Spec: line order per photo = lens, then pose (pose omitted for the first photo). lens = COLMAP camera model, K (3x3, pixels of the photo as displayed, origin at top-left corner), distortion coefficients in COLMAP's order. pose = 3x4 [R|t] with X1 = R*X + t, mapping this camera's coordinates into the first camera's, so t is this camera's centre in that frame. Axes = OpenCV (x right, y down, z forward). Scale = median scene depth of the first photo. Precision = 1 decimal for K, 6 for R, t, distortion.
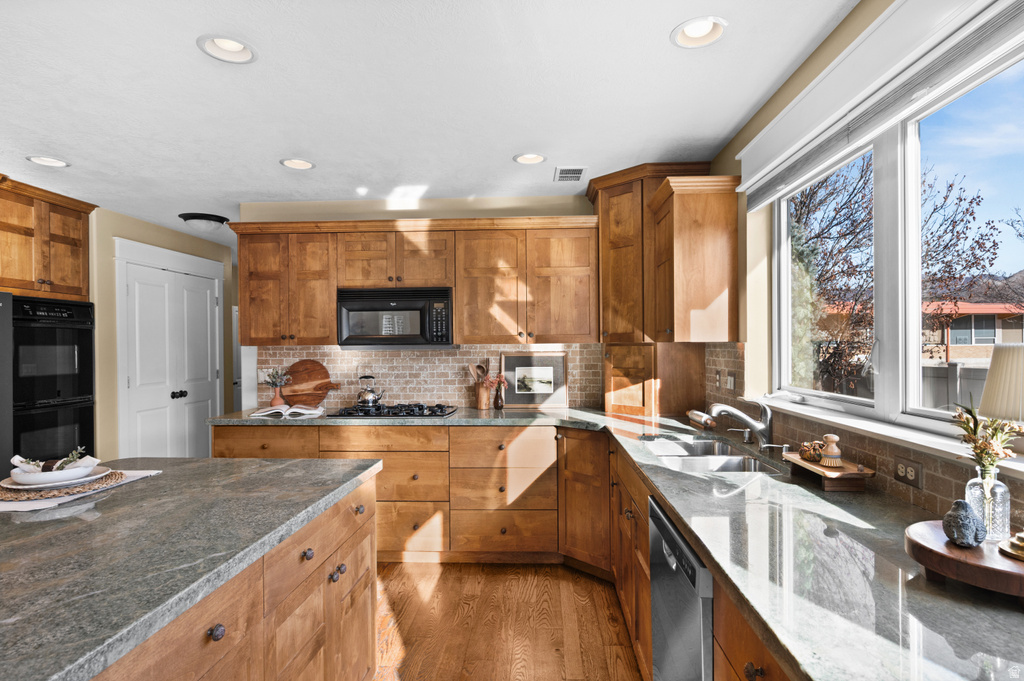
lens RADIAL K [[546.7, 0, 514.8], [0, 546.7, 346.0], [0, 0, 1]] dist [-0.001366, -0.002055]
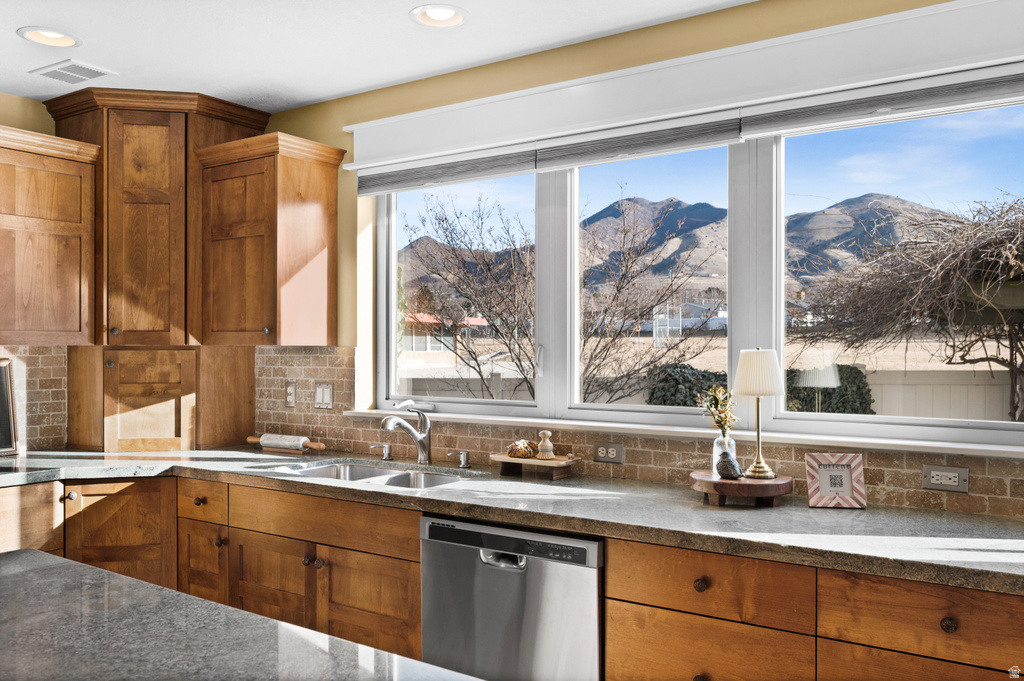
lens RADIAL K [[839.6, 0, 512.7], [0, 839.6, 347.2], [0, 0, 1]] dist [0.000799, -0.008117]
pose [[0.523769, 0.010003, 0.851802, -0.453815], [-0.005067, 0.999950, -0.008627, 0.002838], [-0.851845, 0.000202, 0.523793, 0.077762]]
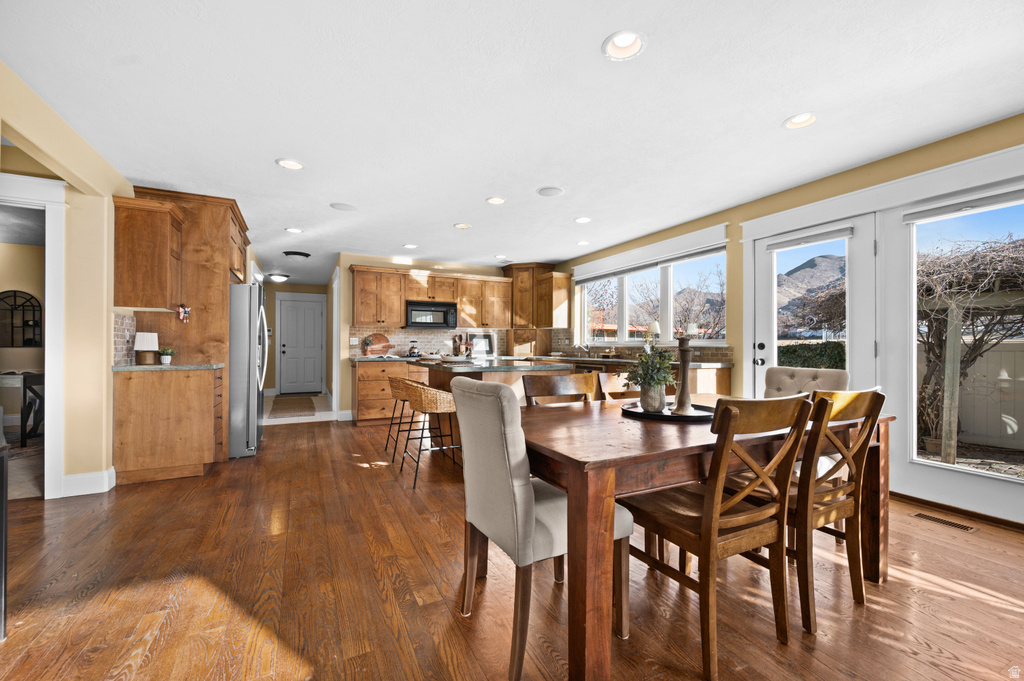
lens RADIAL K [[411.2, 0, 512.4], [0, 411.2, 345.6], [0, 0, 1]] dist [-0.001862, 0.000471]
pose [[0.869320, 0.011448, 0.494117, -0.829958], [-0.009474, 0.999934, -0.006499, 0.089683], [-0.494158, 0.000969, 0.869371, -0.689393]]
